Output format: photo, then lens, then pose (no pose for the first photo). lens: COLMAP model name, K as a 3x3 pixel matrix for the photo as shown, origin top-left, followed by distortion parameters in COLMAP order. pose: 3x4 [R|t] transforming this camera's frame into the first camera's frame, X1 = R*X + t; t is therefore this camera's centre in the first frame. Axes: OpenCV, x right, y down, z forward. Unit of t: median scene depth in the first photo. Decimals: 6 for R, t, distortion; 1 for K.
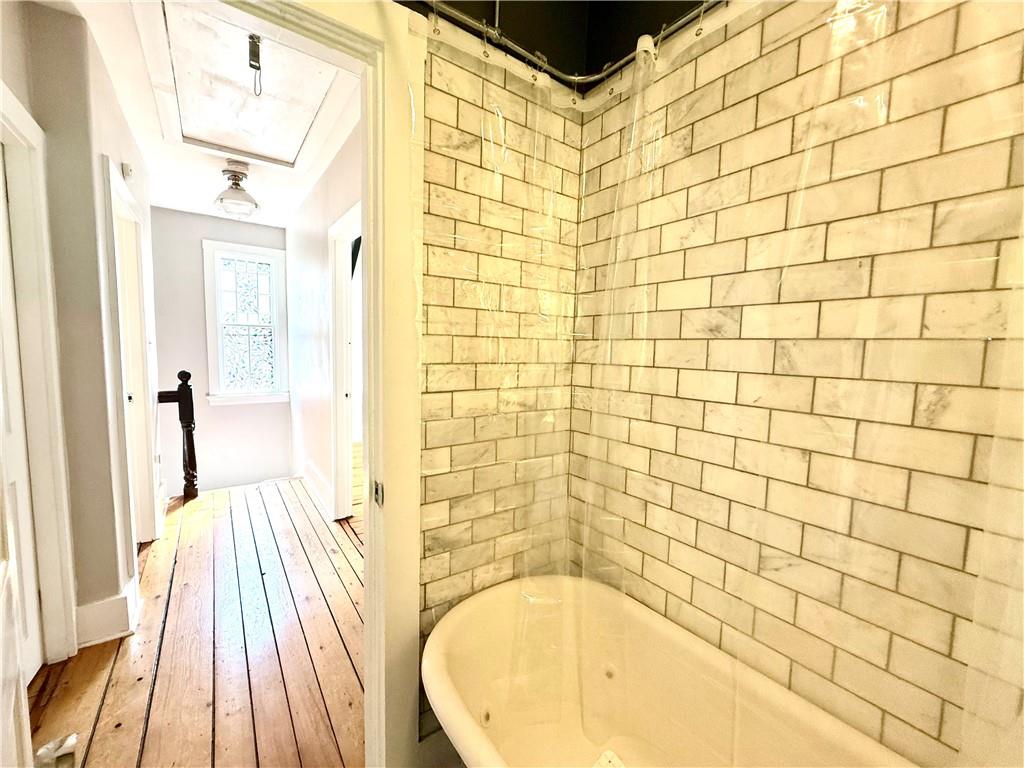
lens RADIAL K [[409.1, 0, 510.9], [0, 409.1, 380.8], [0, 0, 1]] dist [-0.002055, 0.000487]
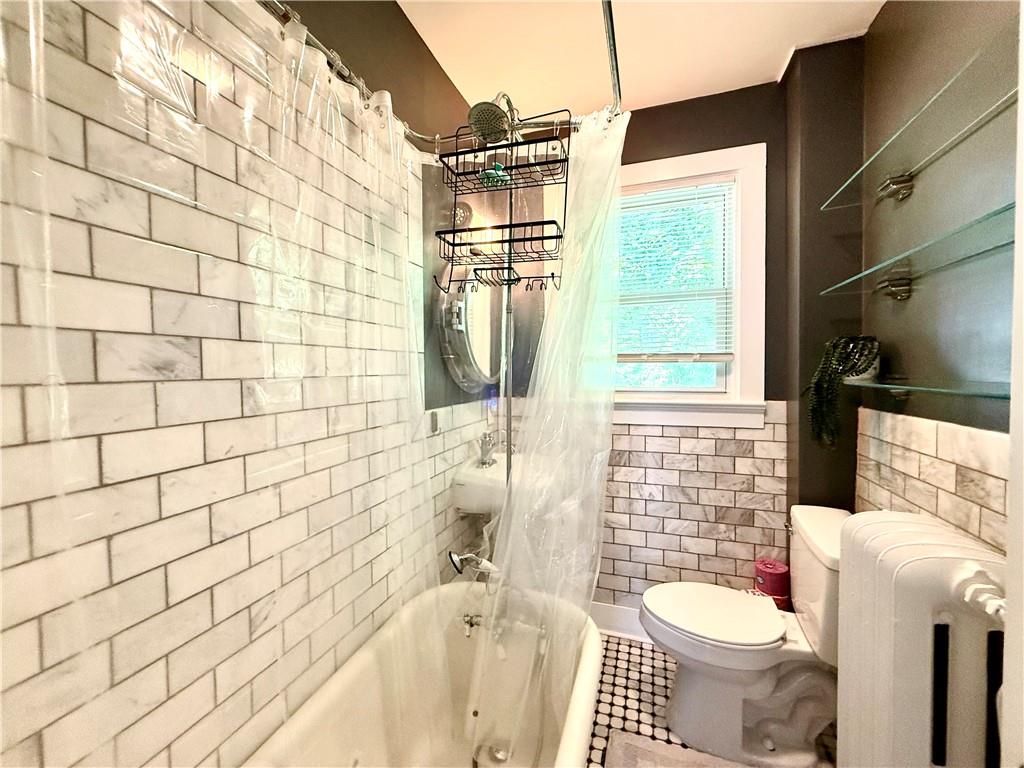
lens RADIAL K [[409.1, 0, 513.8], [0, 409.1, 382.6], [0, 0, 1]] dist [-0.002055, 0.000487]
pose [[-0.567843, -0.043893, 0.821966, -0.402087], [0.068840, 0.992547, 0.100560, -0.129081], [-0.820253, 0.113687, -0.560589, 0.911670]]
